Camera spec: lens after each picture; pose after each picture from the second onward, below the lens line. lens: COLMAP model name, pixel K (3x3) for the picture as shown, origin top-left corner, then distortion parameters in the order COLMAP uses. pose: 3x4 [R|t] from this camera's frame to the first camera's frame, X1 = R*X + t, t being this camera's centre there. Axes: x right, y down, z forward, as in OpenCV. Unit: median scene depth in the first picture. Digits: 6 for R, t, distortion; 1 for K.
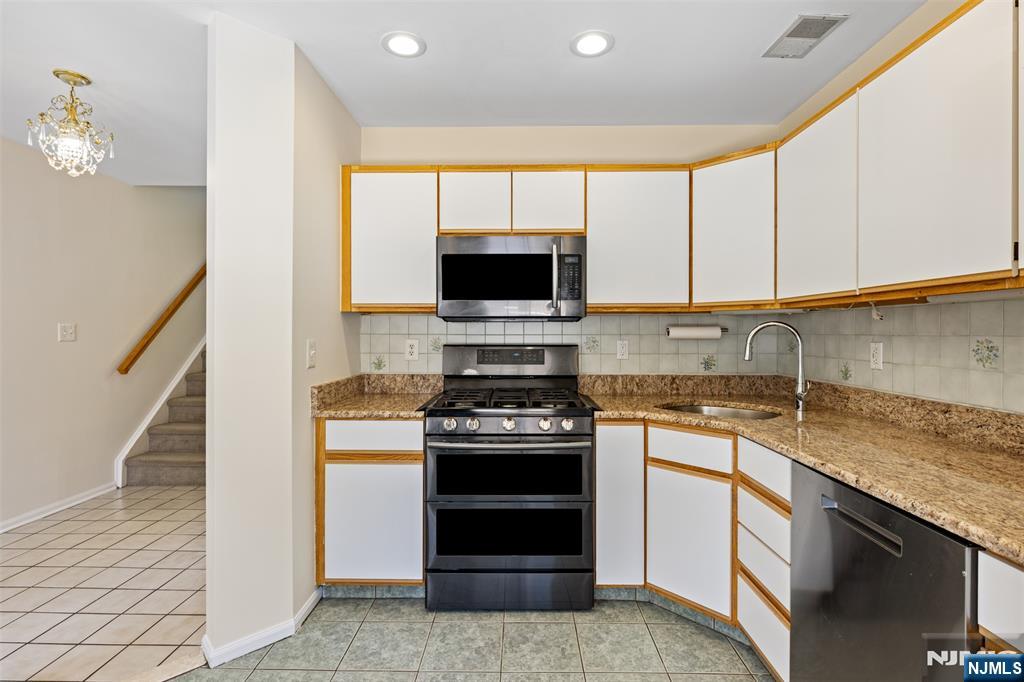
lens RADIAL K [[488.1, 0, 516.9], [0, 488.1, 333.1], [0, 0, 1]] dist [0.000408, -0.000326]
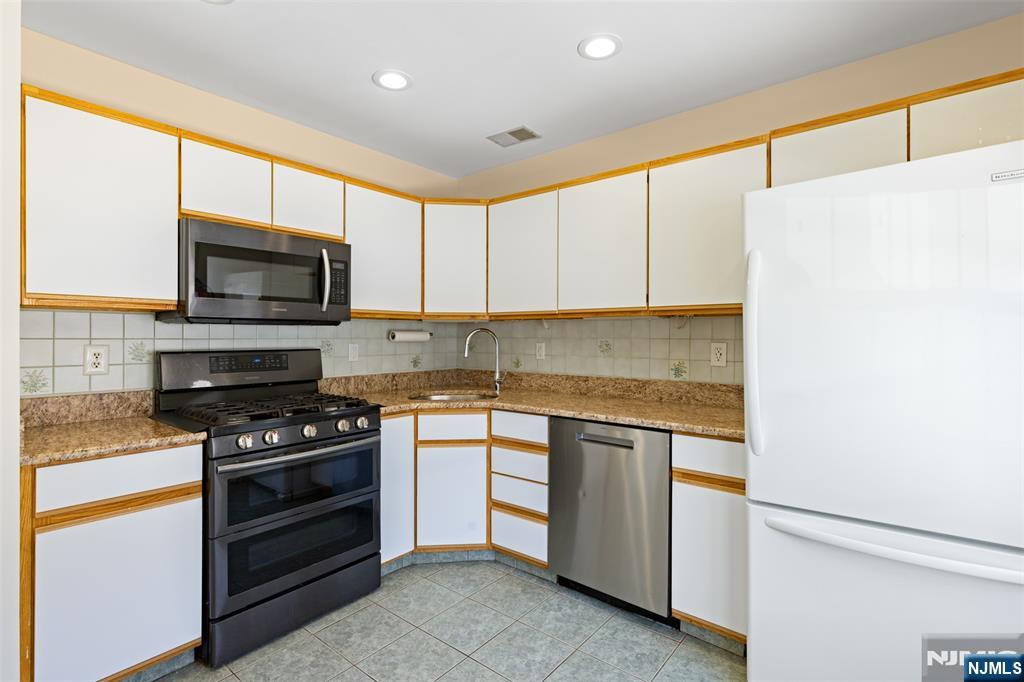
lens RADIAL K [[483.9, 0, 518.3], [0, 483.9, 337.2], [0, 0, 1]] dist [0.001619, -0.000268]
pose [[0.615404, -0.001118, 0.788211, -0.510087], [0.000073, 0.999999, 0.001361, -0.001121], [-0.788211, -0.000780, 0.615404, 0.078232]]
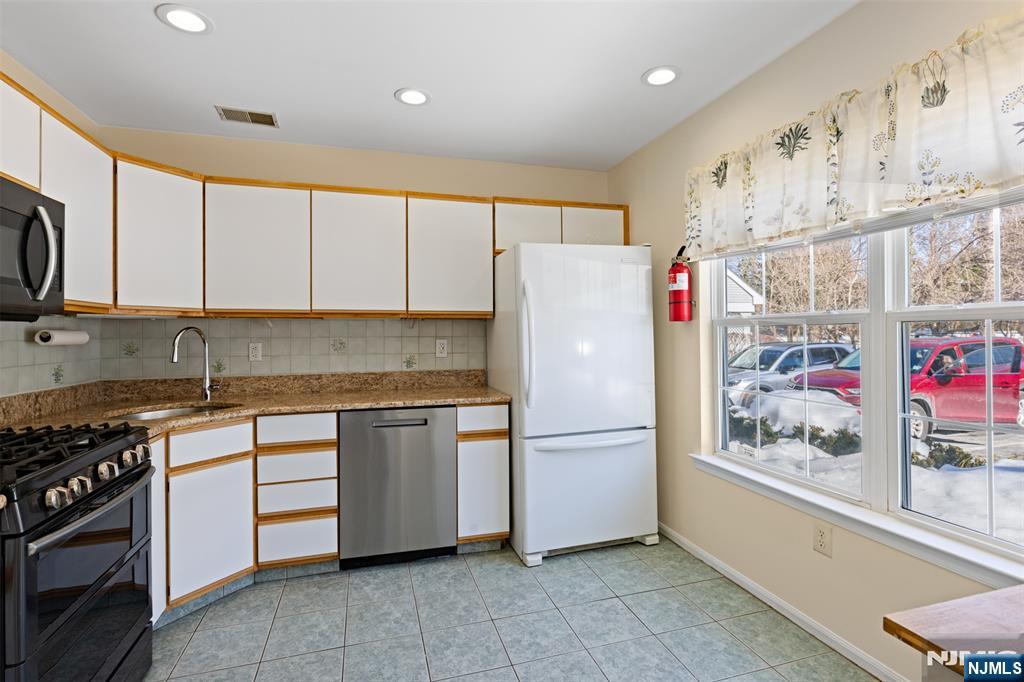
lens RADIAL K [[488.1, 0, 516.9], [0, 488.1, 333.1], [0, 0, 1]] dist [0.000408, -0.000326]
pose [[-0.304047, 0.002517, 0.952654, -0.834224], [0.007451, 0.999972, -0.000263, -0.003651], [-0.952628, 0.007018, -0.304057, 0.641970]]
